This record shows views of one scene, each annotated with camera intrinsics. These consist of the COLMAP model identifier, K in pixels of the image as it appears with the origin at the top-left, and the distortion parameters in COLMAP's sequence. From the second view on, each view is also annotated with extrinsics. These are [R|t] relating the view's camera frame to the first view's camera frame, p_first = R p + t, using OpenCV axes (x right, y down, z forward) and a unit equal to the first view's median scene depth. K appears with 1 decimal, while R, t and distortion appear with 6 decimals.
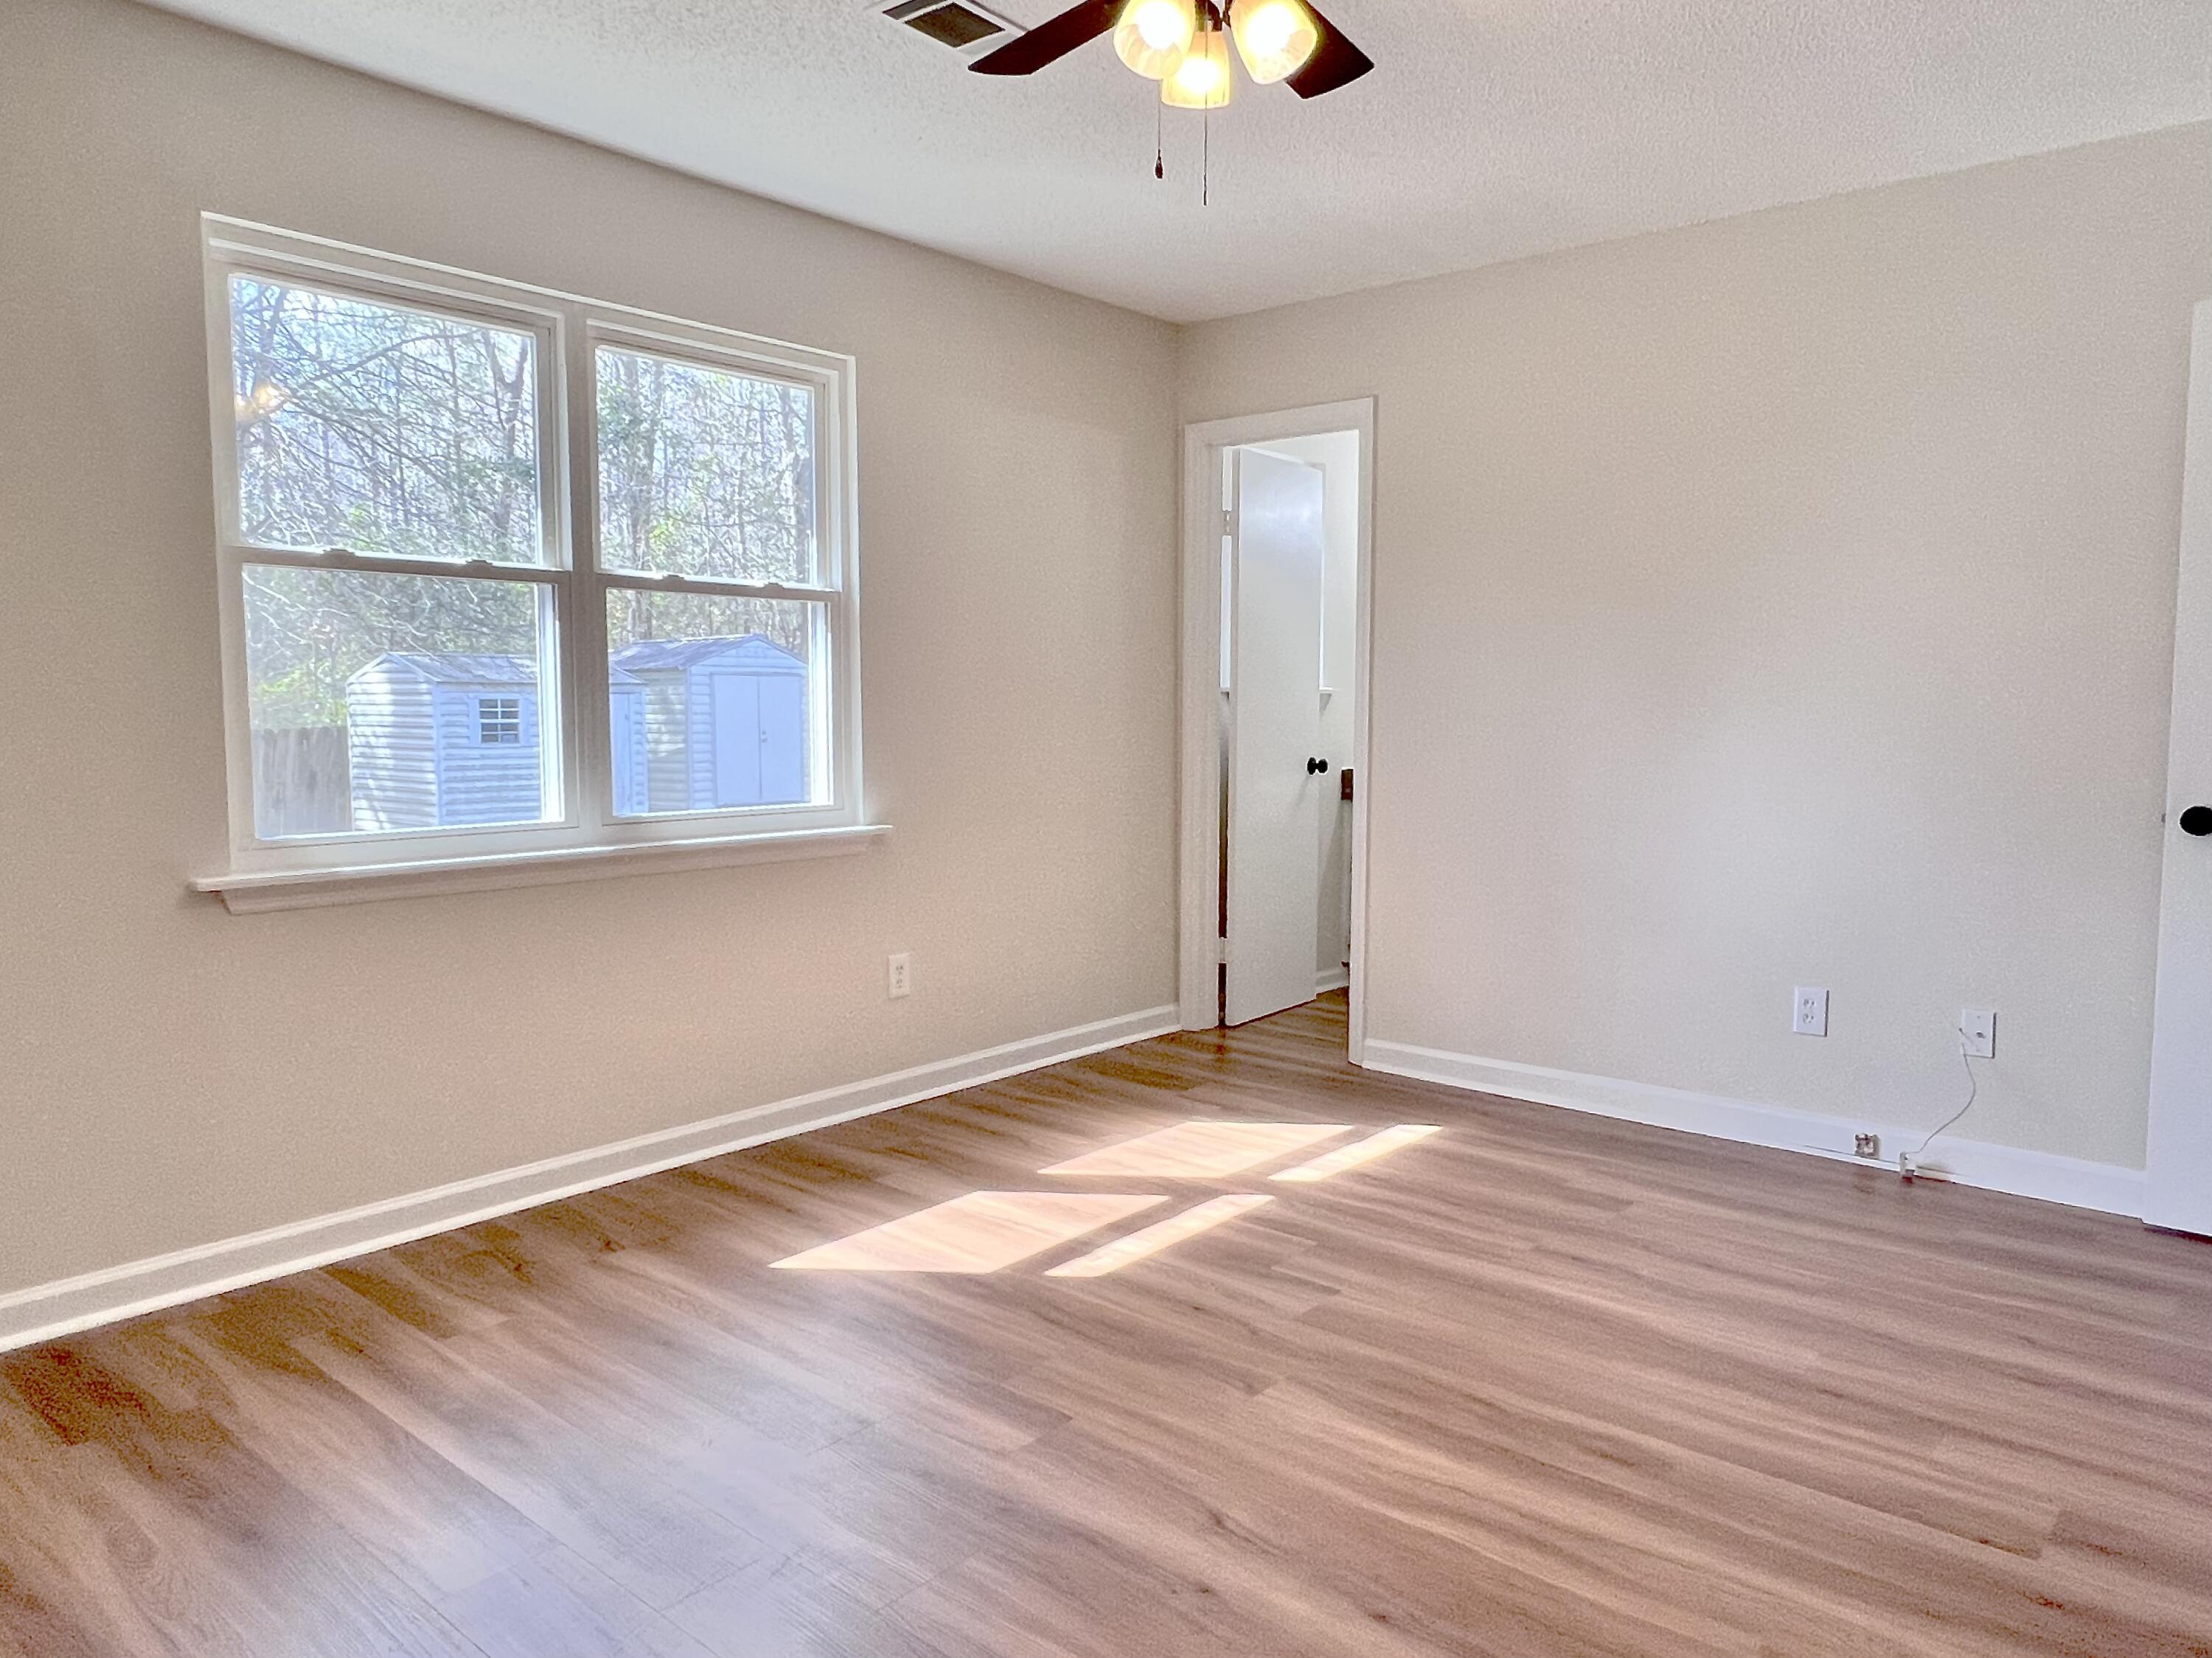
lens RADIAL K [[1467.8, 0, 1151.7], [0, 1467.8, 823.6], [0, 0, 1]] dist [0.002583, 0.002059]
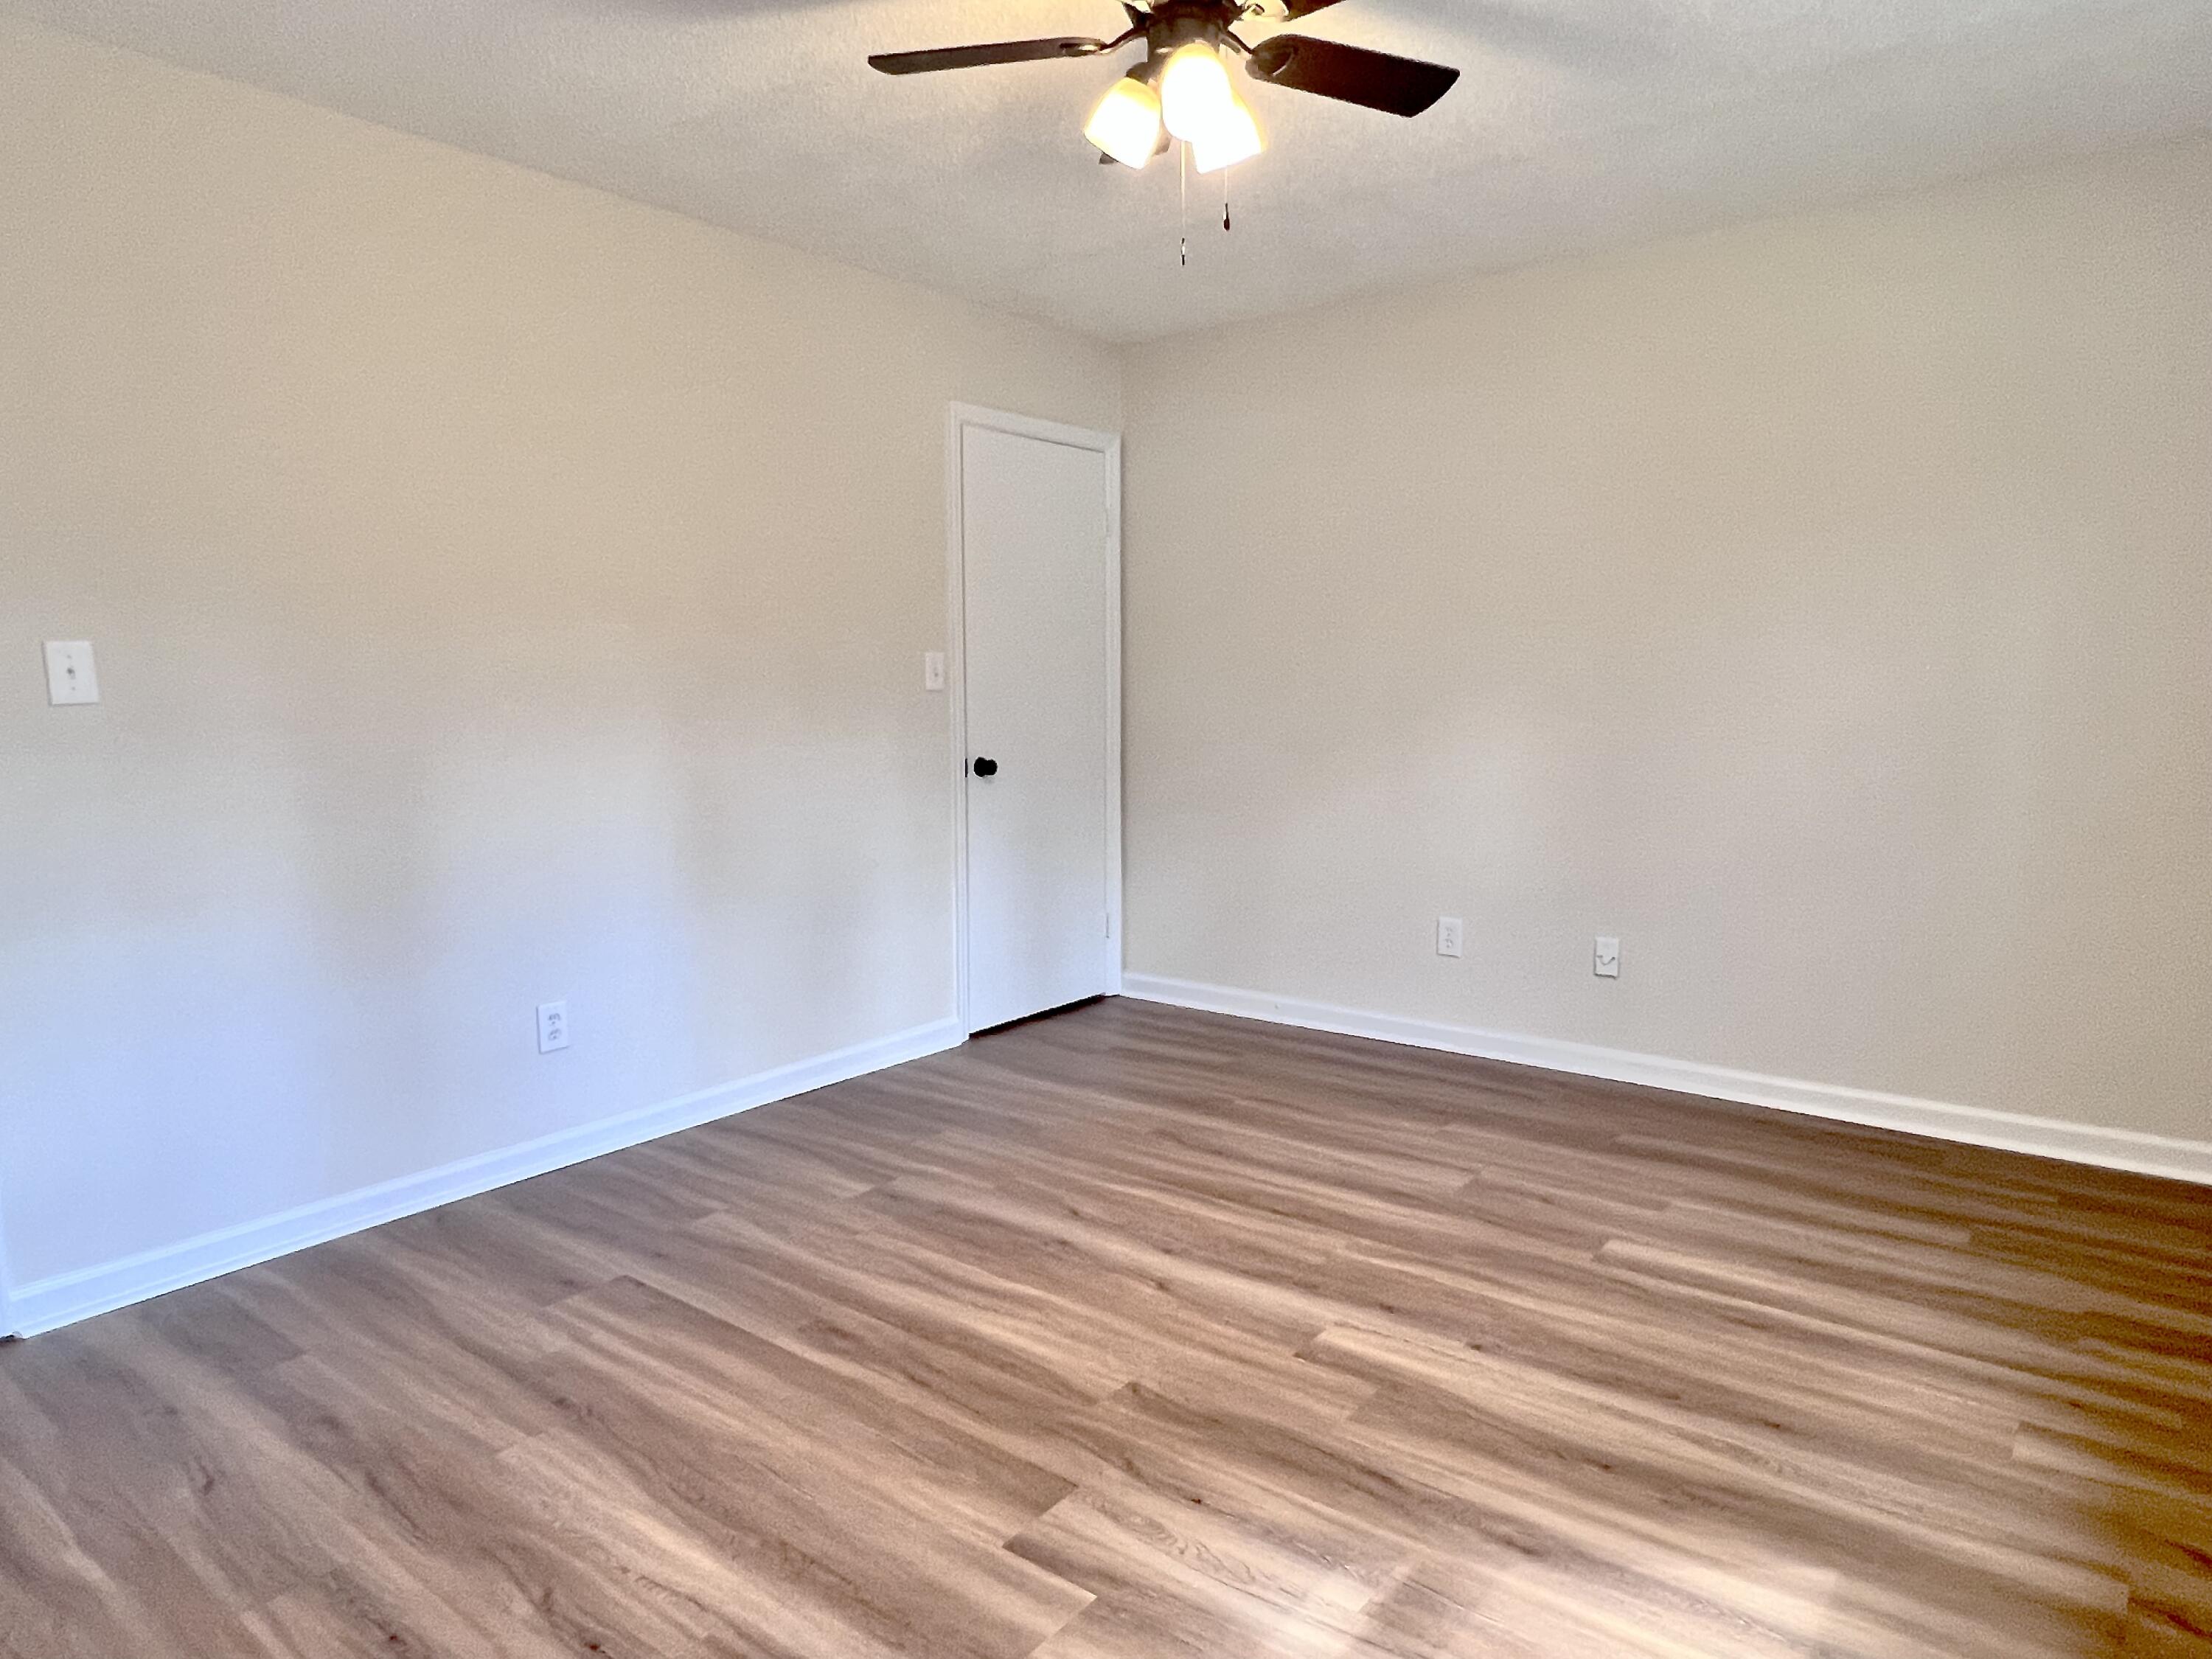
lens RADIAL K [[1388.2, 0, 1096.3], [0, 1388.2, 831.5], [0, 0, 1]] dist [-0.000820, 0.000454]
pose [[-0.999831, 0.005586, -0.017543, 0.088823], [0.002103, 0.981274, 0.192603, -0.149093], [0.018290, 0.192534, -0.981120, 1.529350]]
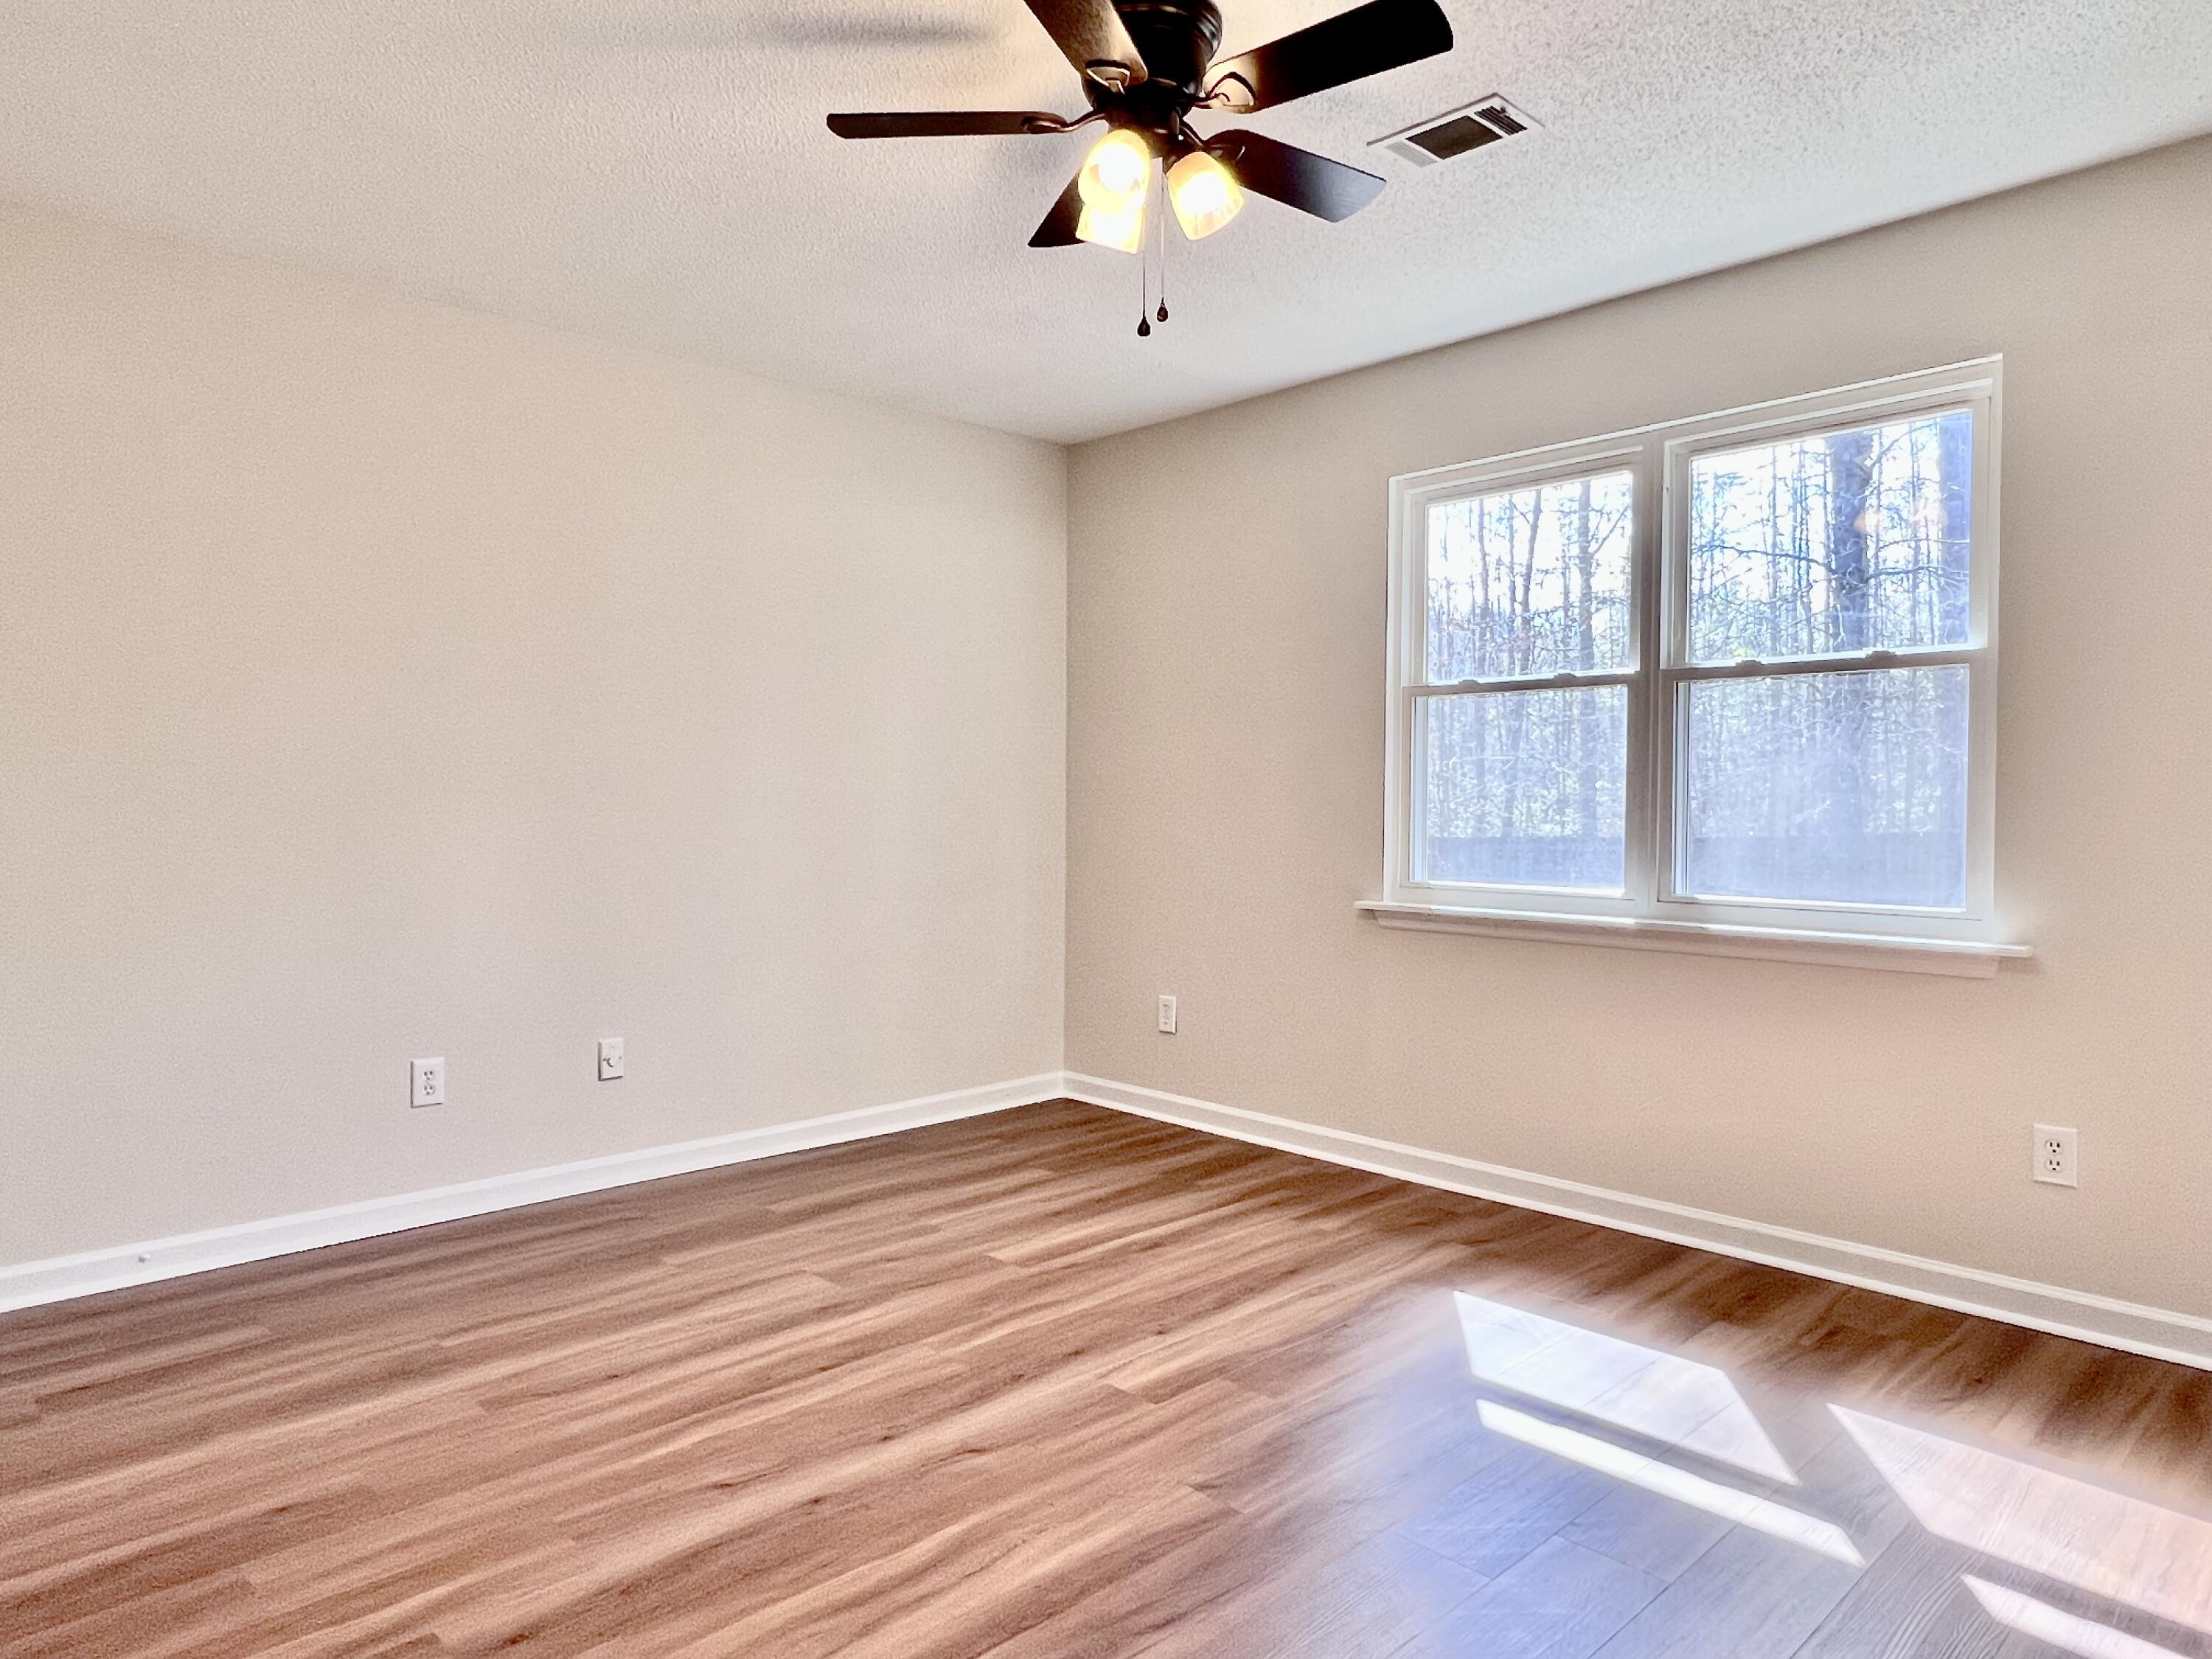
lens RADIAL K [[1388.2, 0, 1096.3], [0, 1388.2, 831.5], [0, 0, 1]] dist [-0.000820, 0.000454]
pose [[-0.119345, 0.023020, -0.992586, 0.797284], [-0.082088, 0.996080, 0.032971, -0.057891], [0.989454, 0.085414, -0.116987, 0.814624]]
